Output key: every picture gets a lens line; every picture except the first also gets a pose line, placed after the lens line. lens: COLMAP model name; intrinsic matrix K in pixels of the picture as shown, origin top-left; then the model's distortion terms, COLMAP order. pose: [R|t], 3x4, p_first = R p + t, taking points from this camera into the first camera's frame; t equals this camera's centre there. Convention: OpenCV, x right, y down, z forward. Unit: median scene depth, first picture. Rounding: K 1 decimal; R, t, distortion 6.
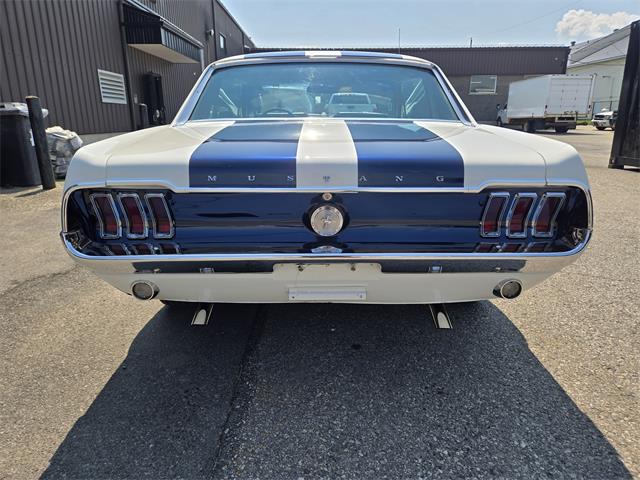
lens RADIAL K [[430.4, 0, 323.9], [0, 430.4, 231.7], [0, 0, 1]] dist [0.057471, -0.048903]
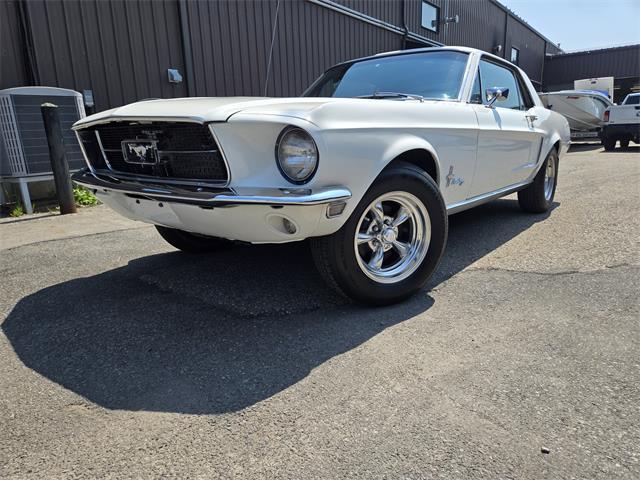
lens RADIAL K [[430.4, 0, 328.0], [0, 430.4, 240.5], [0, 0, 1]] dist [0.057471, -0.048903]
pose [[0.786021, 0.112930, -0.607797, 0.316585], [-0.124712, 0.991926, 0.023021, 0.086470], [0.605490, 0.057705, 0.793758, -0.174726]]
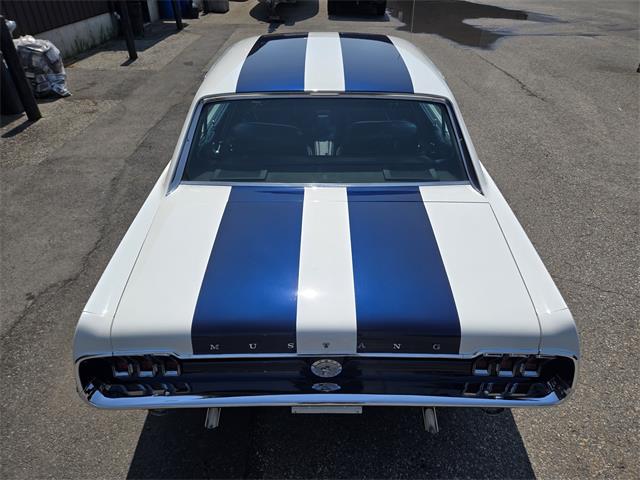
lens RADIAL K [[430.4, 0, 327.0], [0, 430.4, 239.5], [0, 0, 1]] dist [0.057471, -0.048903]
pose [[0.999984, 0.005632, 0.000030, 0.001369], [-0.005338, 0.946125, 0.323756, -0.142288], [0.001795, -0.323751, 0.946141, 0.022430]]
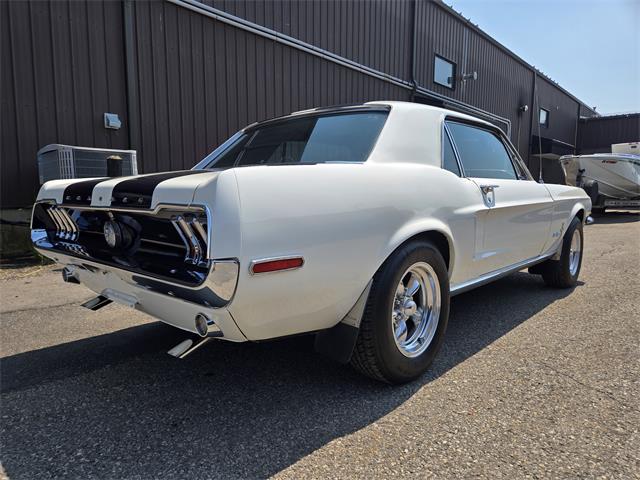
lens RADIAL K [[430.4, 0, 320.4], [0, 430.4, 241.1], [0, 0, 1]] dist [0.057471, -0.048903]
pose [[0.728130, 0.073559, -0.681481, 0.278497], [-0.177705, 0.980489, -0.084036, -0.001880], [0.662003, 0.182291, 0.726995, 0.106433]]
